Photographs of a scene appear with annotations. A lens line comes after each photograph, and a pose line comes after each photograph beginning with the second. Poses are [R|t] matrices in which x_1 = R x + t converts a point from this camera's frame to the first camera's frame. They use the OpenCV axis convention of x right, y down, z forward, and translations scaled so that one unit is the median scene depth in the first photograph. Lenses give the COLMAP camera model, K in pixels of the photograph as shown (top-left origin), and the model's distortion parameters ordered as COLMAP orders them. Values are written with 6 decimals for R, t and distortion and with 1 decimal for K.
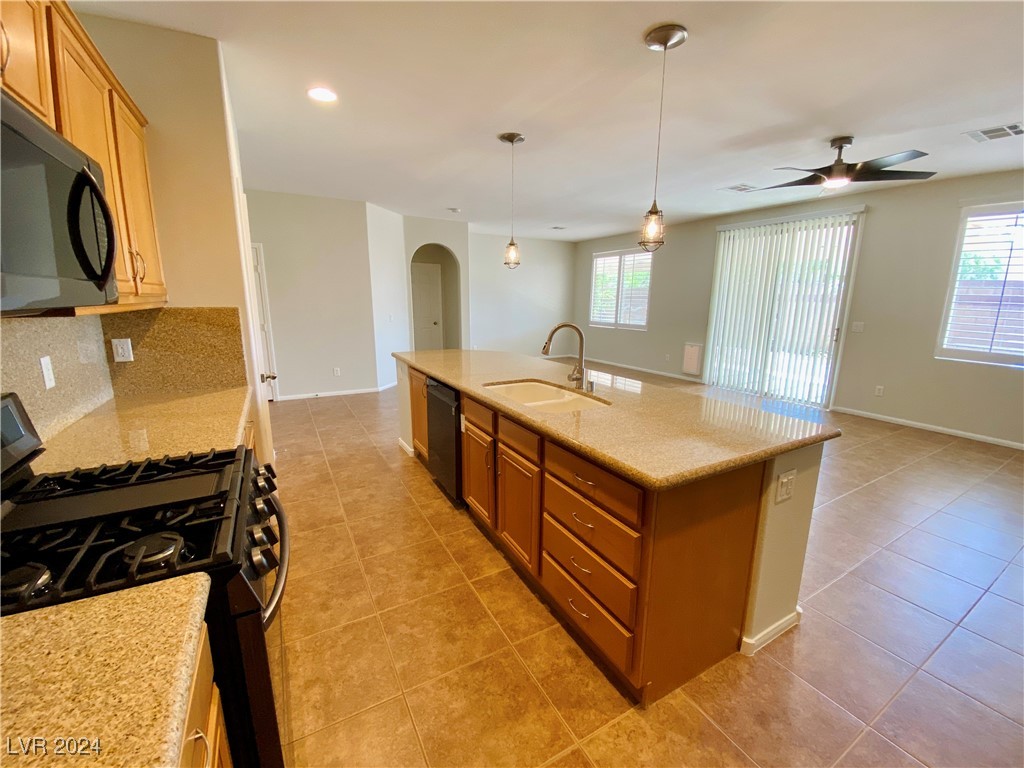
lens RADIAL K [[416.0, 0, 509.3], [0, 416.0, 386.1], [0, 0, 1]] dist [0.000877, -0.011485]
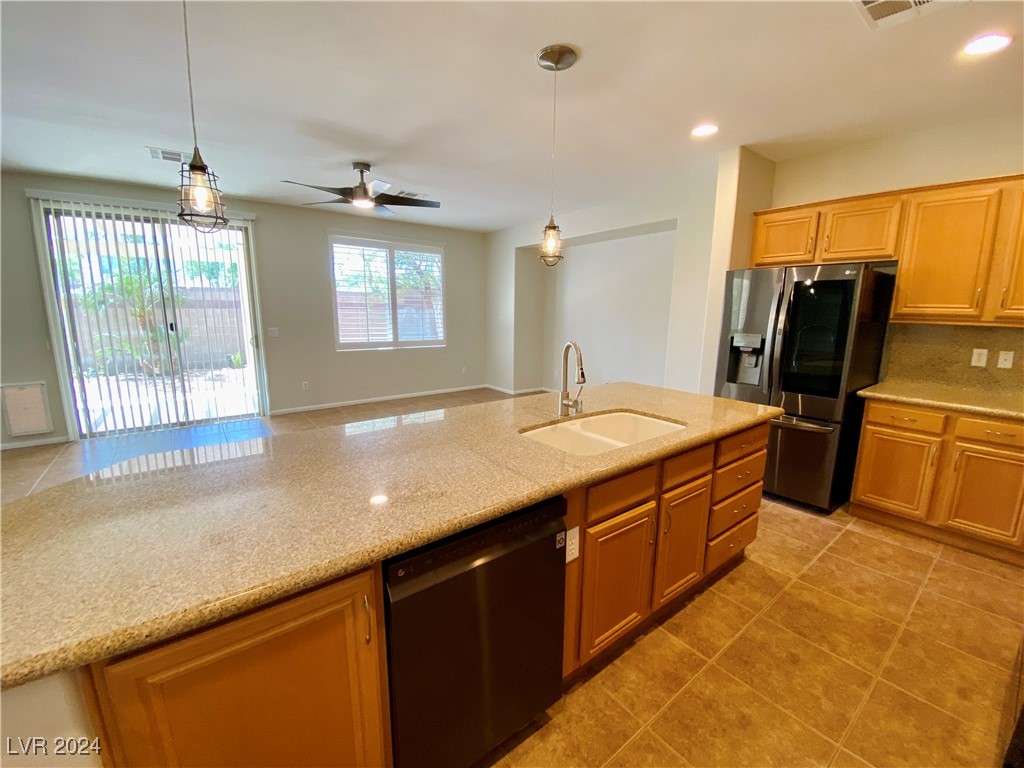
lens RADIAL K [[416.0, 0, 515.0], [0, 416.0, 386.5], [0, 0, 1]] dist [0.000877, -0.011485]
pose [[-0.153176, -0.188017, 0.970148, -0.650588], [0.193810, 0.956951, 0.216060, -0.263041], [-0.969007, 0.221119, -0.110142, 1.208237]]
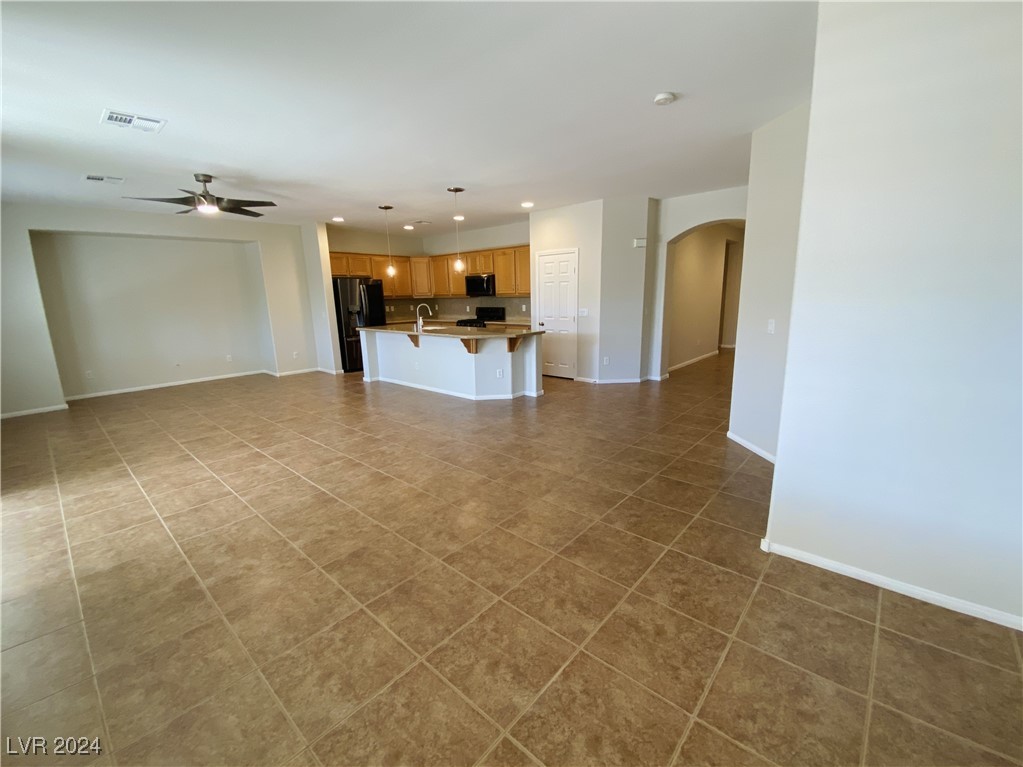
lens RADIAL K [[415.6, 0, 516.4], [0, 415.6, 389.0], [0, 0, 1]] dist [0.000877, -0.011485]
pose [[-0.940512, 0.088627, -0.327996, 0.512925], [-0.055896, 0.911863, 0.406671, -0.800487], [0.335130, 0.400813, -0.852665, 3.806486]]
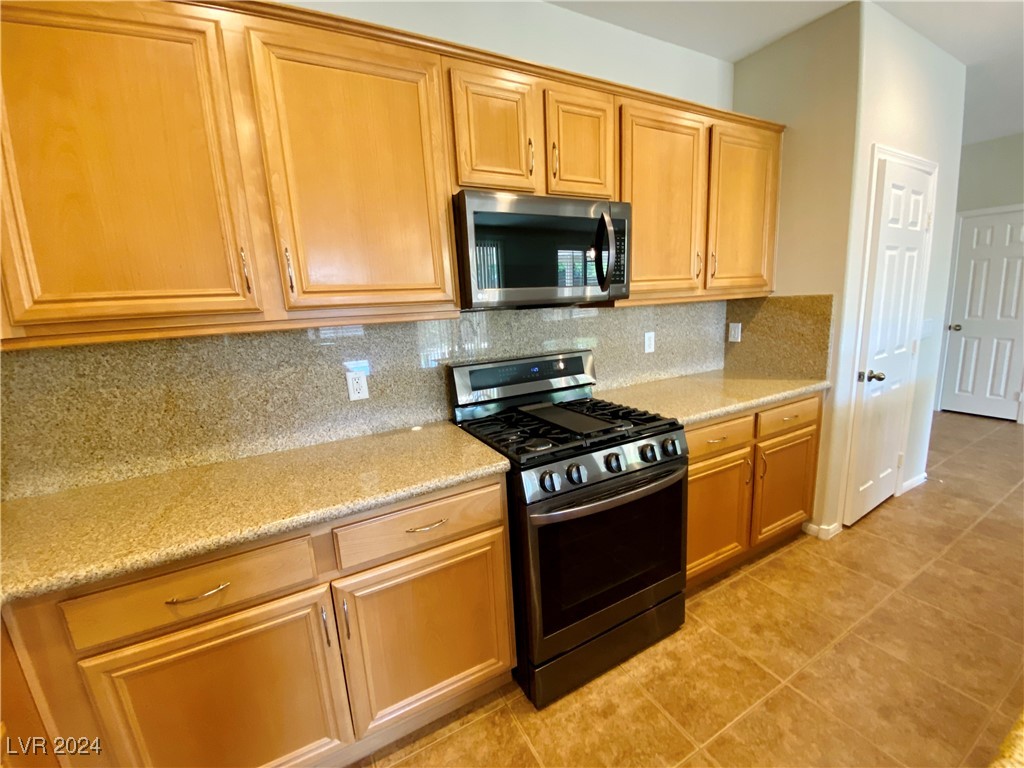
lens RADIAL K [[416.0, 0, 510.5], [0, 416.0, 382.2], [0, 0, 1]] dist [0.000877, -0.011485]
pose [[-0.023097, 0.176850, -0.983967, 0.295640], [-0.150846, 0.972344, 0.178302, -0.056309], [0.988287, 0.152546, 0.004219, 0.319012]]
